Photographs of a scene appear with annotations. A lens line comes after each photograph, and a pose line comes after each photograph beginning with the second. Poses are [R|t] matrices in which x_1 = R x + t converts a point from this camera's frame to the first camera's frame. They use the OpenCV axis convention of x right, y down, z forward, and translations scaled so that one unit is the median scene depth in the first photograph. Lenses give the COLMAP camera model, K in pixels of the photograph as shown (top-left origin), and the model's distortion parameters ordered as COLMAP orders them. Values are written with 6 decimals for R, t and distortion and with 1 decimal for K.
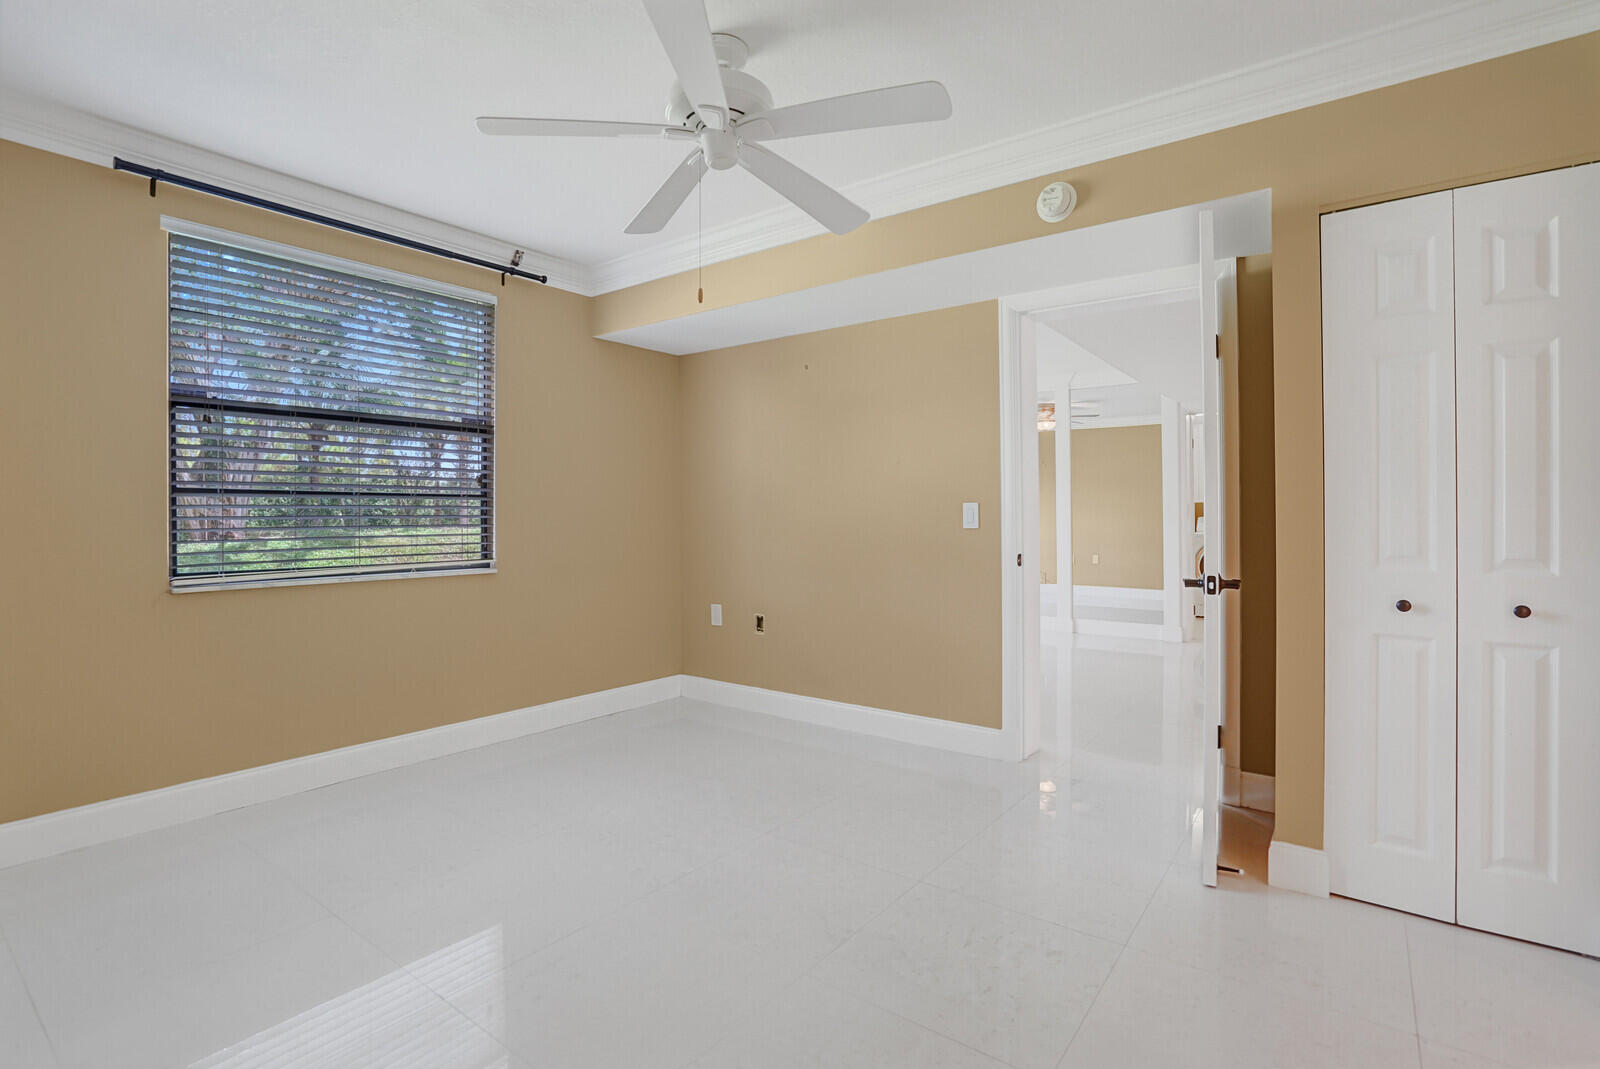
lens RADIAL K [[778.7, 0, 800.0], [0, 778.7, 517.2], [0, 0, 1]] dist [0.001116, 0.000780]
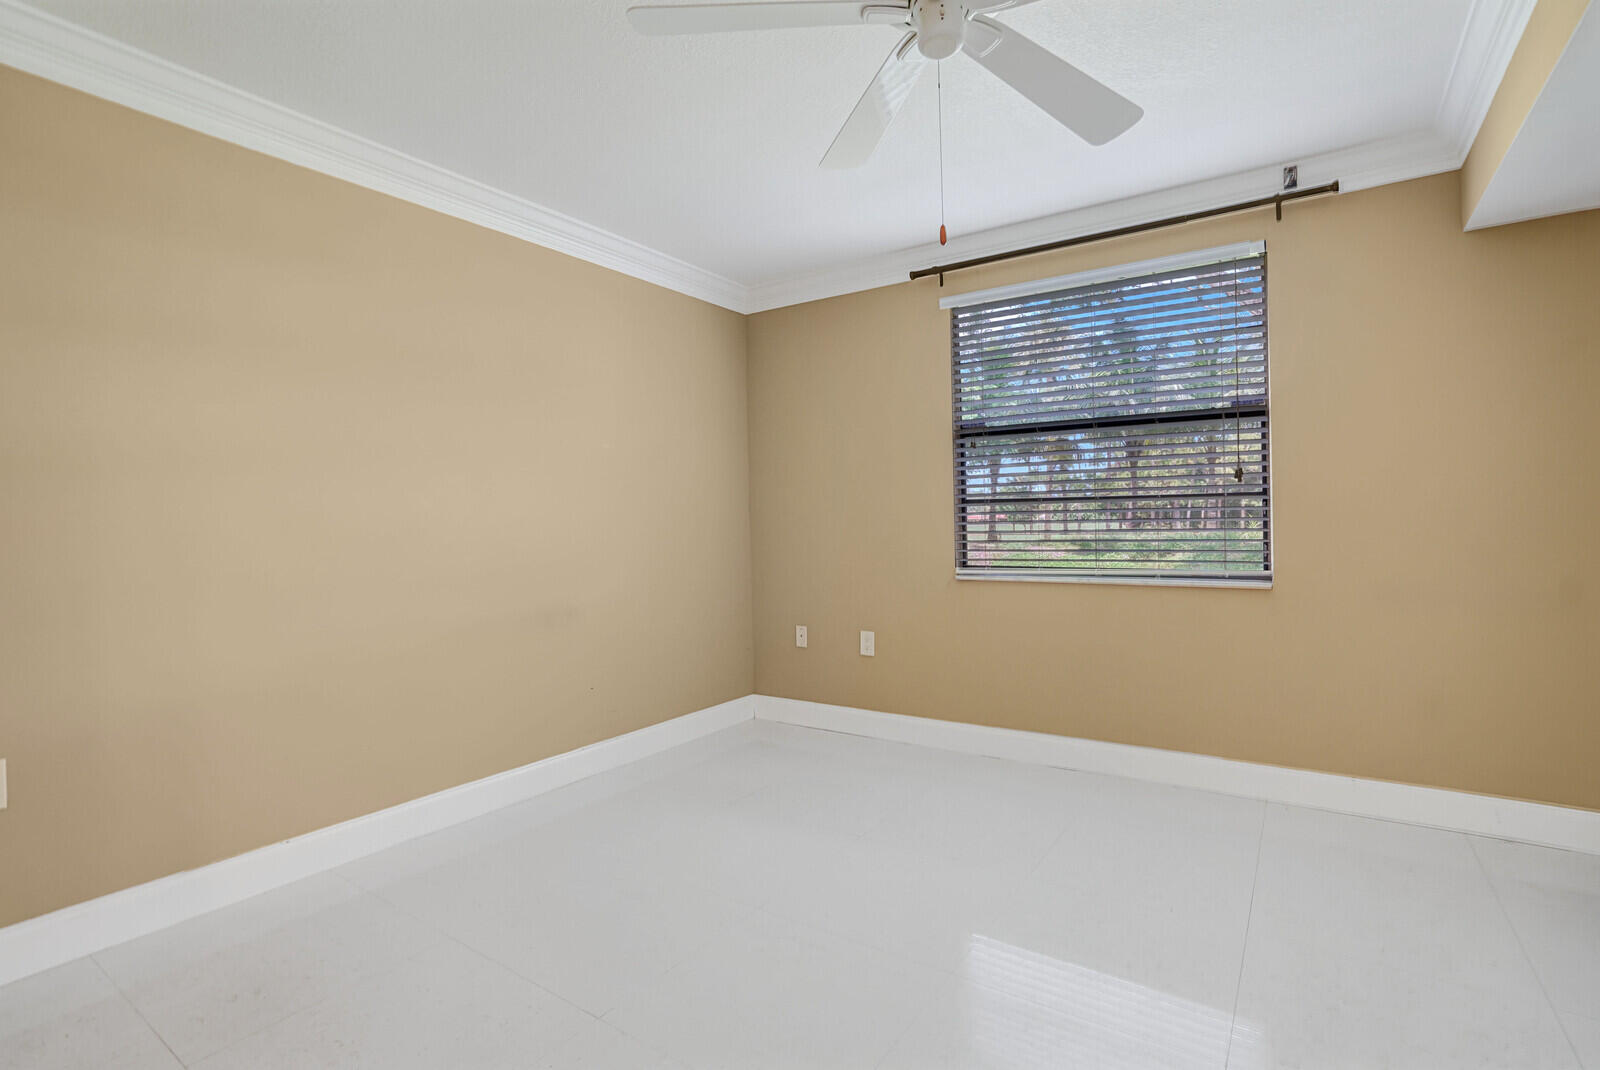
lens RADIAL K [[778.7, 0, 801.5], [0, 778.7, 552.4], [0, 0, 1]] dist [0.001116, 0.000780]
pose [[0.072042, 0.036163, -0.996746, 0.413567], [0.011616, 0.999244, 0.037094, -0.001107], [0.997334, -0.014251, 0.071567, 0.515223]]
